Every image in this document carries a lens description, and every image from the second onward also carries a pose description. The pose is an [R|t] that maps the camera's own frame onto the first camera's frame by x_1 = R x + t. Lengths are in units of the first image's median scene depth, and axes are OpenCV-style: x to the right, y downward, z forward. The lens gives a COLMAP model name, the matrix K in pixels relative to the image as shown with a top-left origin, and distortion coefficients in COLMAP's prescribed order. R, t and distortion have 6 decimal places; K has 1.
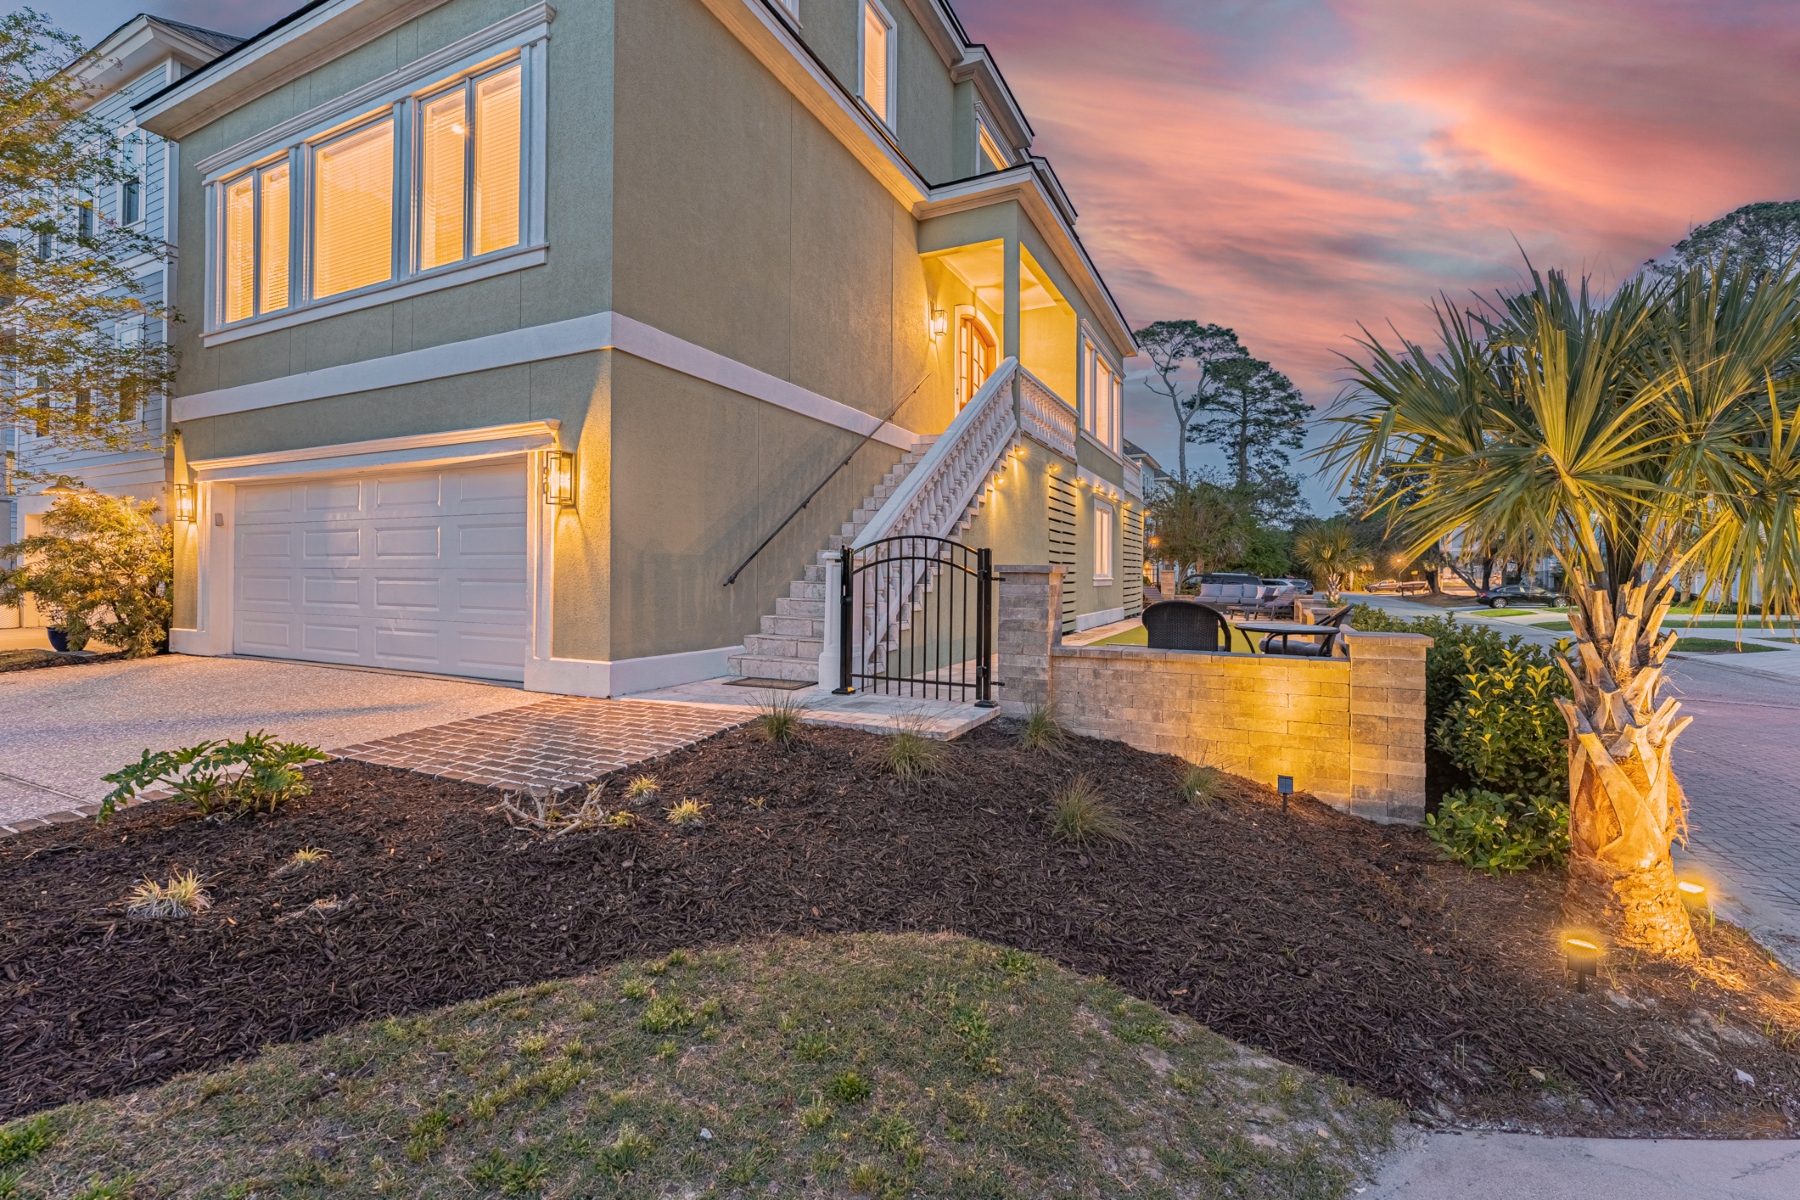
lens RADIAL K [[689.6, 0, 866.7], [0, 689.6, 563.9], [0, 0, 1]] dist [0.003206, 0.000789]
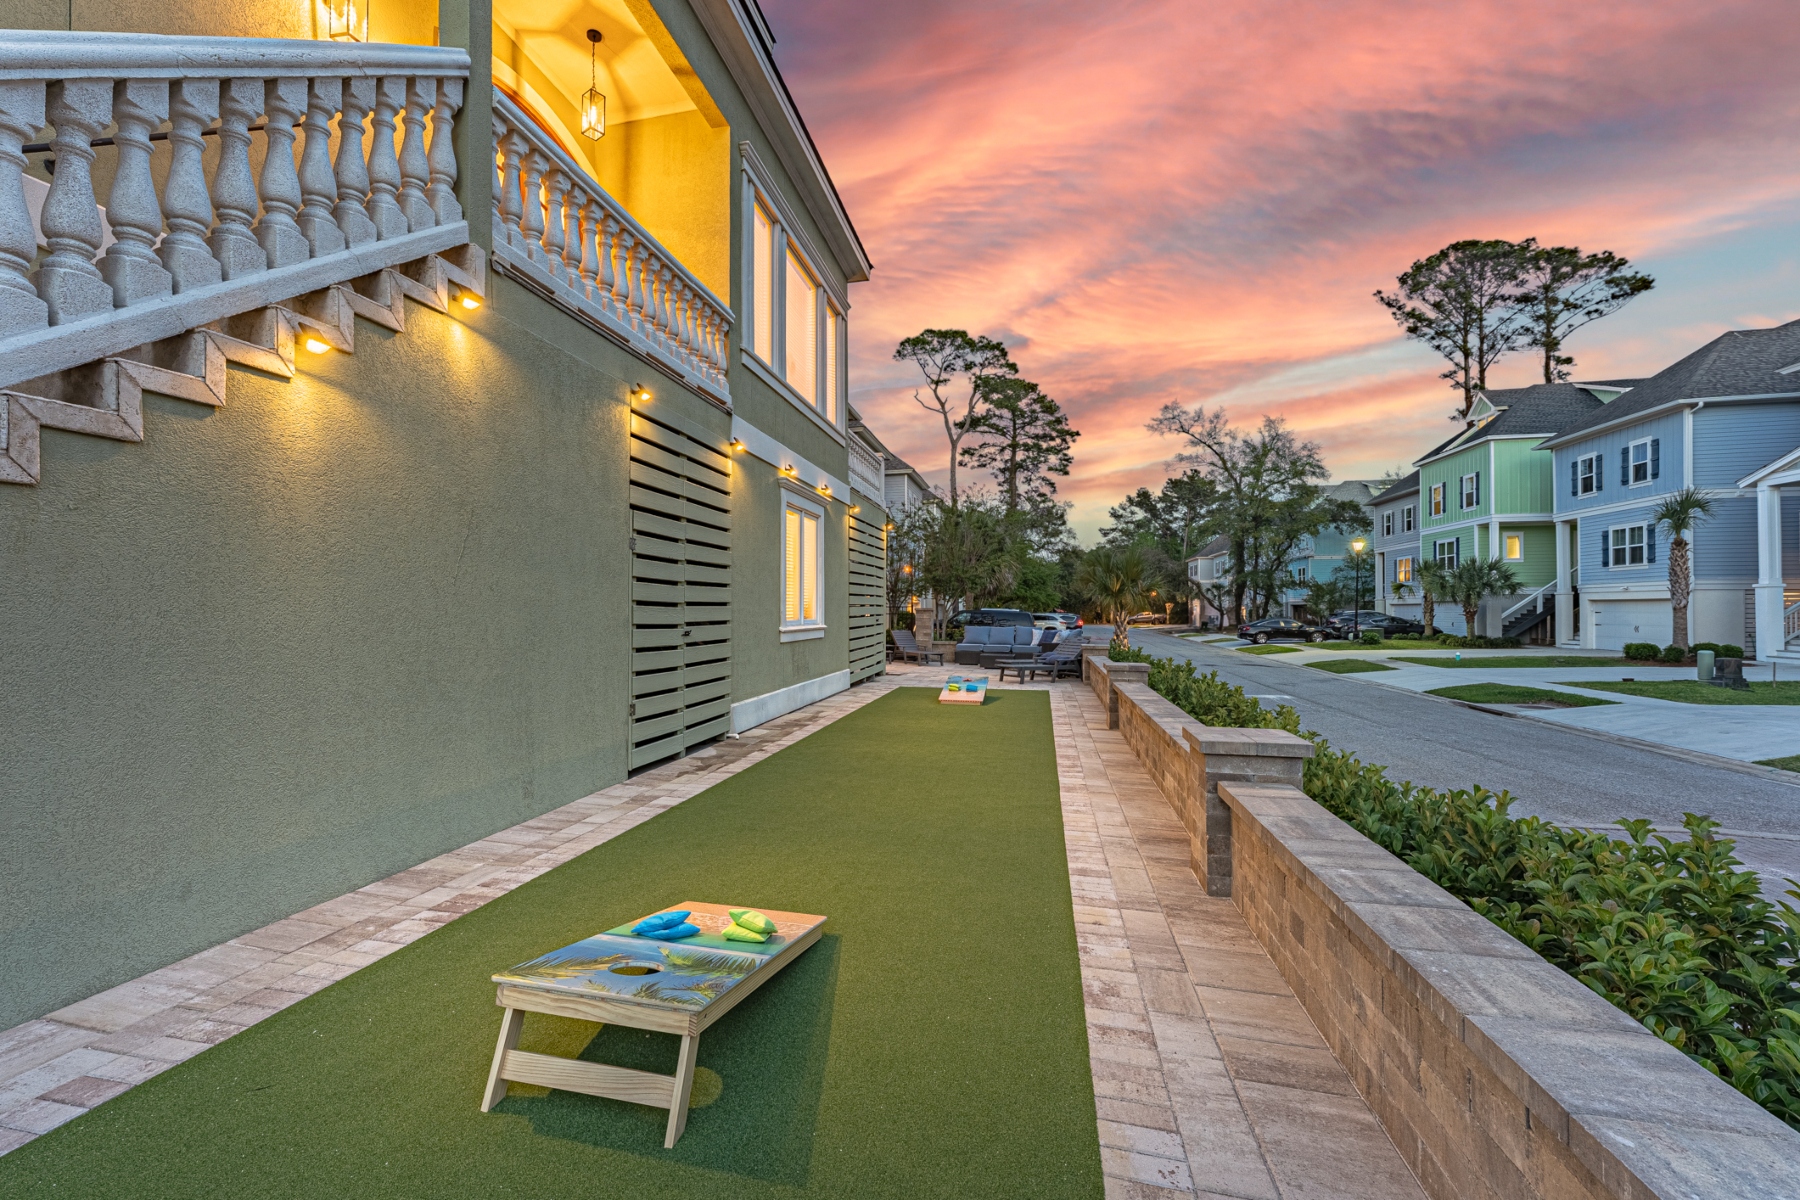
lens RADIAL K [[689.6, 0, 856.0], [0, 689.6, 606.6], [0, 0, 1]] dist [0.003206, 0.000789]
pose [[0.962058, -0.010185, 0.272653, 0.083042], [0.006348, 0.999868, 0.014949, -0.001842], [-0.272770, -0.012651, 0.961996, 0.155682]]
